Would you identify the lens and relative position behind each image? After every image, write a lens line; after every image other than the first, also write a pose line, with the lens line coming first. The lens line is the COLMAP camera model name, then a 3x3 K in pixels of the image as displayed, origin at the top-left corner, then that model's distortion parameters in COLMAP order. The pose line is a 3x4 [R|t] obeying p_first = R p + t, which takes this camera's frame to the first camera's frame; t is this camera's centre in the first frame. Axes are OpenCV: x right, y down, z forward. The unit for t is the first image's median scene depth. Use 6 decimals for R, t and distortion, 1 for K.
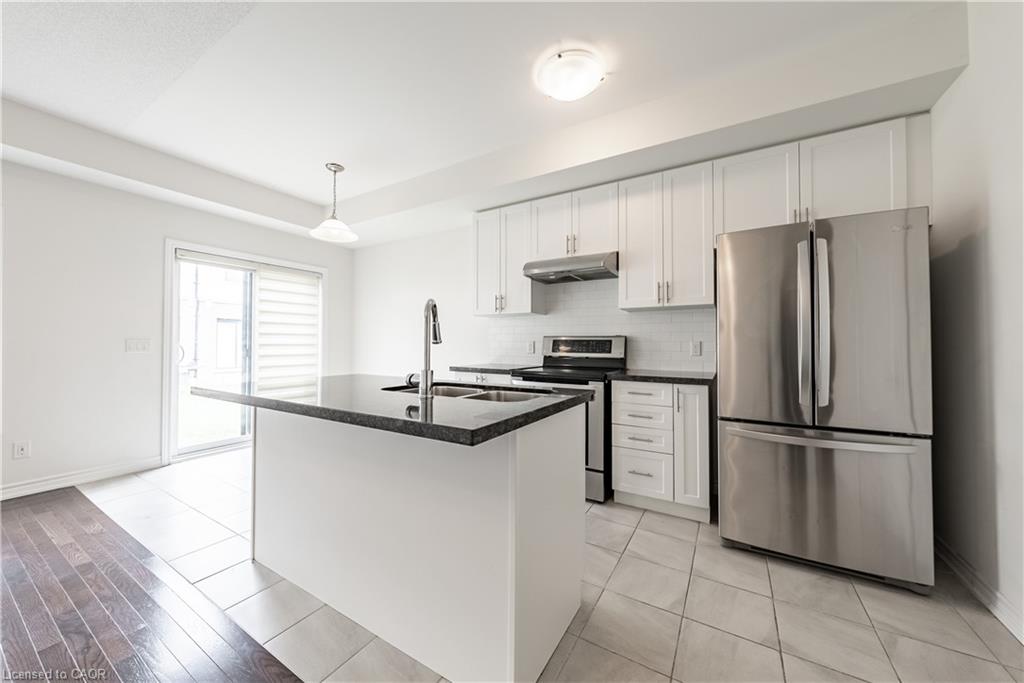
lens RADIAL K [[364.7, 0, 510.8], [0, 364.7, 339.1], [0, 0, 1]] dist [0.000180, 0.000042]
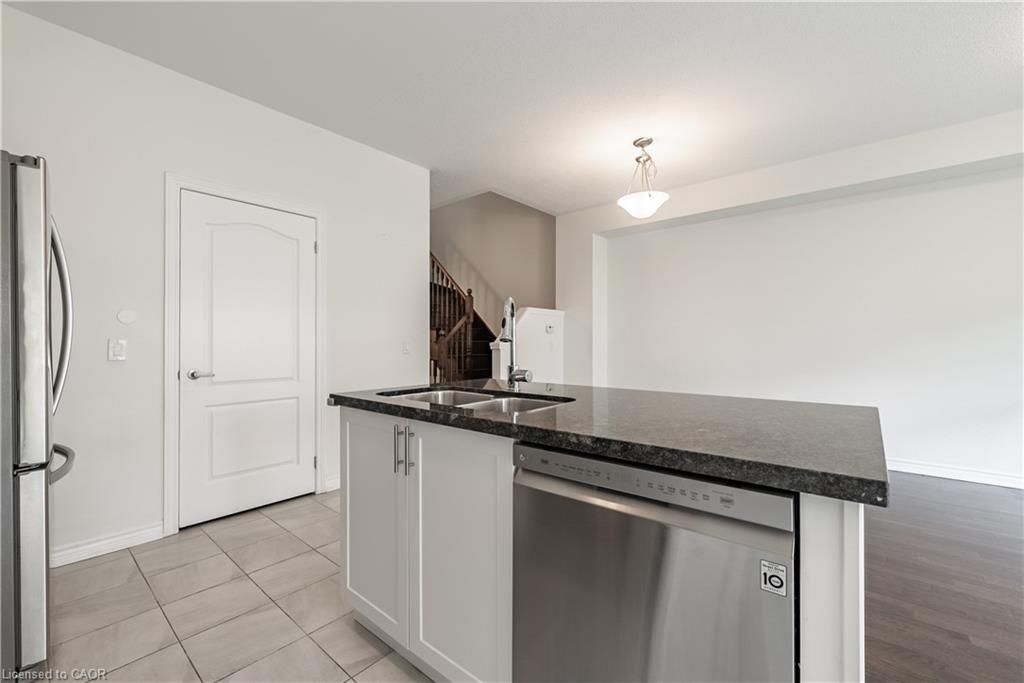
lens RADIAL K [[418.8, 0, 512.9], [0, 418.8, 340.5], [0, 0, 1]] dist [0.002132, 0.000160]
pose [[-0.988101, 0.000393, 0.153804, -0.180939], [-0.002616, 0.999809, -0.019363, 0.013527], [-0.153782, -0.019535, -0.987912, 0.959416]]
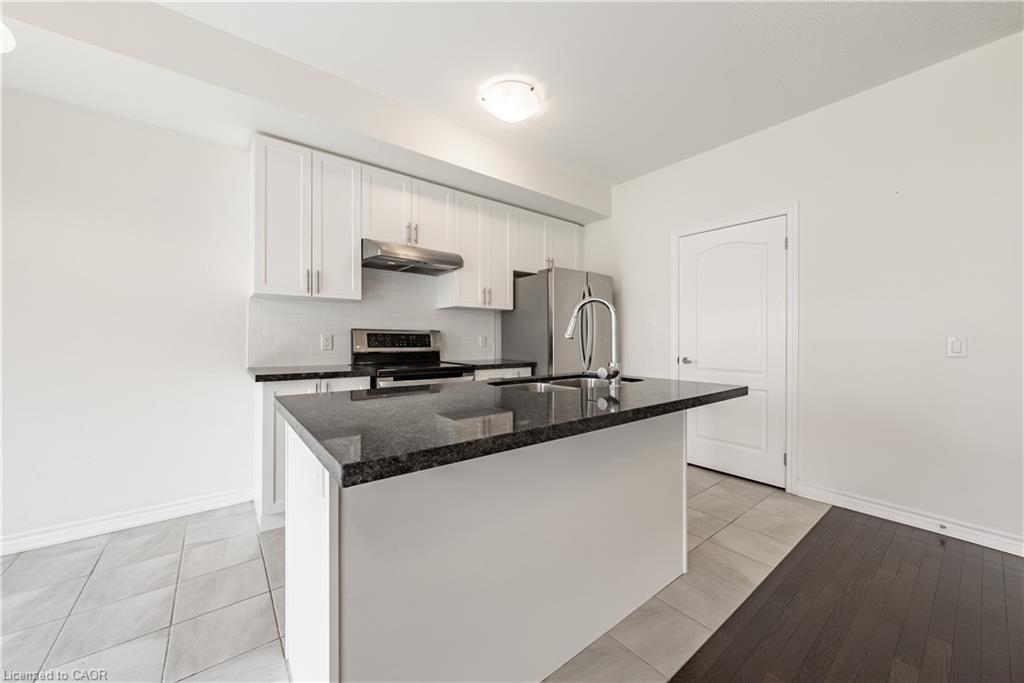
lens RADIAL K [[376.9, 0, 510.3], [0, 376.9, 339.2], [0, 0, 1]] dist [0.000668, 0.000236]
pose [[0.351590, -0.004195, 0.936145, -0.604365], [-0.015019, 0.999836, 0.010121, 0.002027], [-0.936034, -0.017618, 0.351469, 0.375637]]
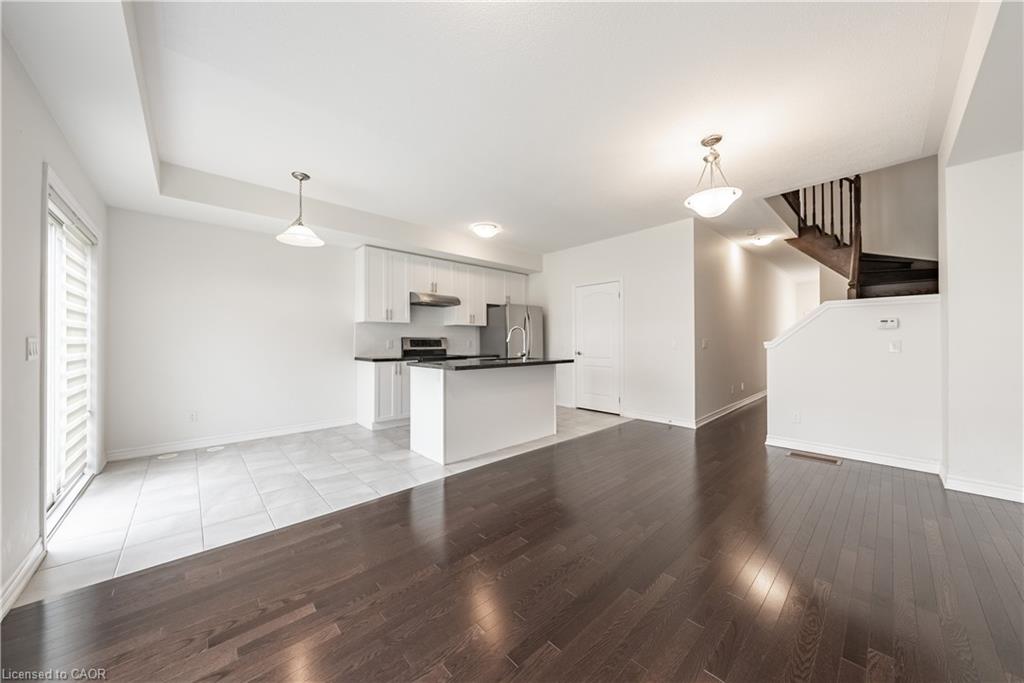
lens RADIAL K [[351.9, 0, 512.0], [0, 351.9, 341.5], [0, 0, 1]] dist [0.006502, -0.000010]
pose [[0.276322, -0.003997, 0.961057, -1.291696], [-0.010655, 0.999917, 0.007222, -0.005791], [-0.961006, -0.012236, 0.276256, 0.123872]]
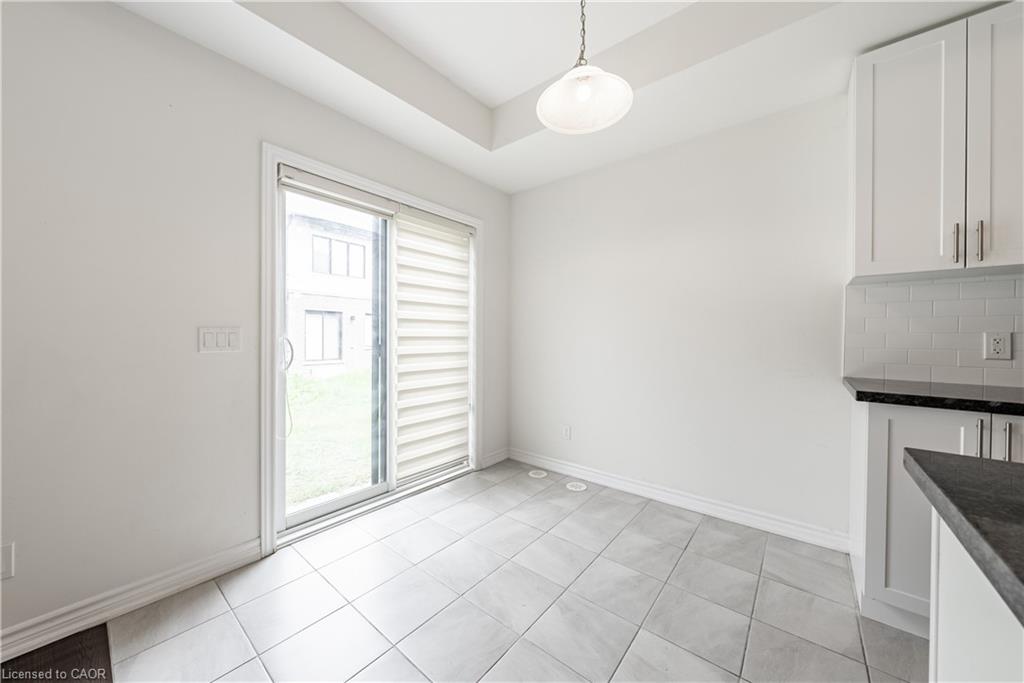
lens RADIAL K [[357.6, 0, 511.8], [0, 357.6, 338.4], [0, 0, 1]] dist [-0.004641, 0.000057]
pose [[0.989941, 0.003708, -0.141430, -0.505664], [-0.000978, 0.999812, 0.019369, 0.005838], [0.141475, -0.019036, 0.989759, 0.525207]]
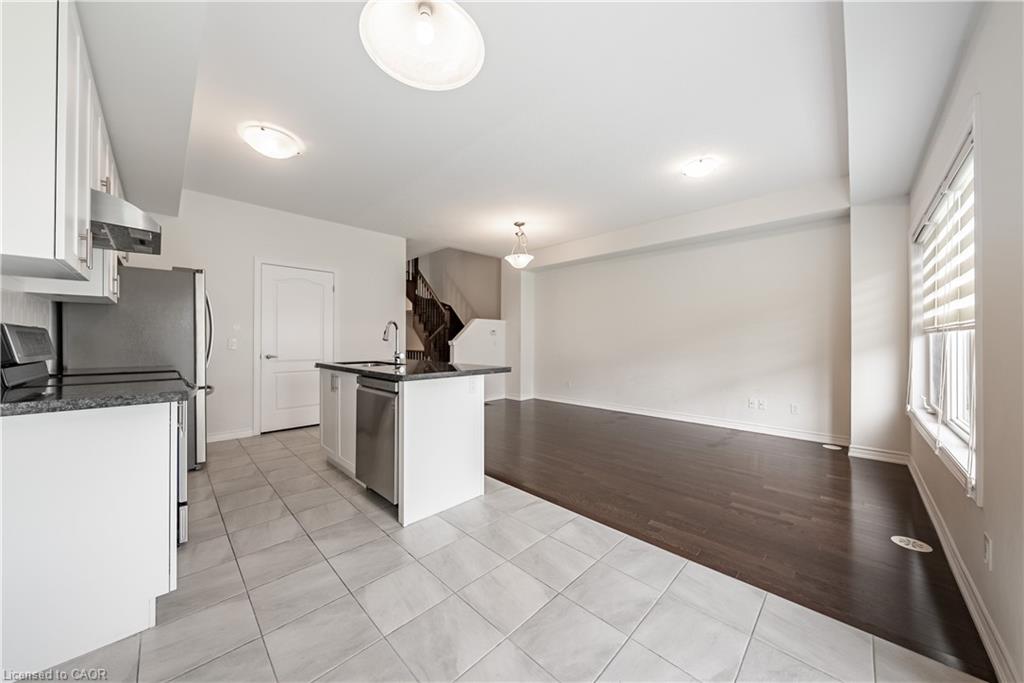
lens RADIAL K [[345.3, 0, 512.0], [0, 345.3, 341.5], [0, 0, 1]] dist [0.006124, -0.000004]
pose [[-0.971806, -0.004463, 0.235739, -0.647989], [-0.007763, 0.999884, -0.013073, 0.017576], [-0.235654, -0.014534, -0.971728, 1.308190]]
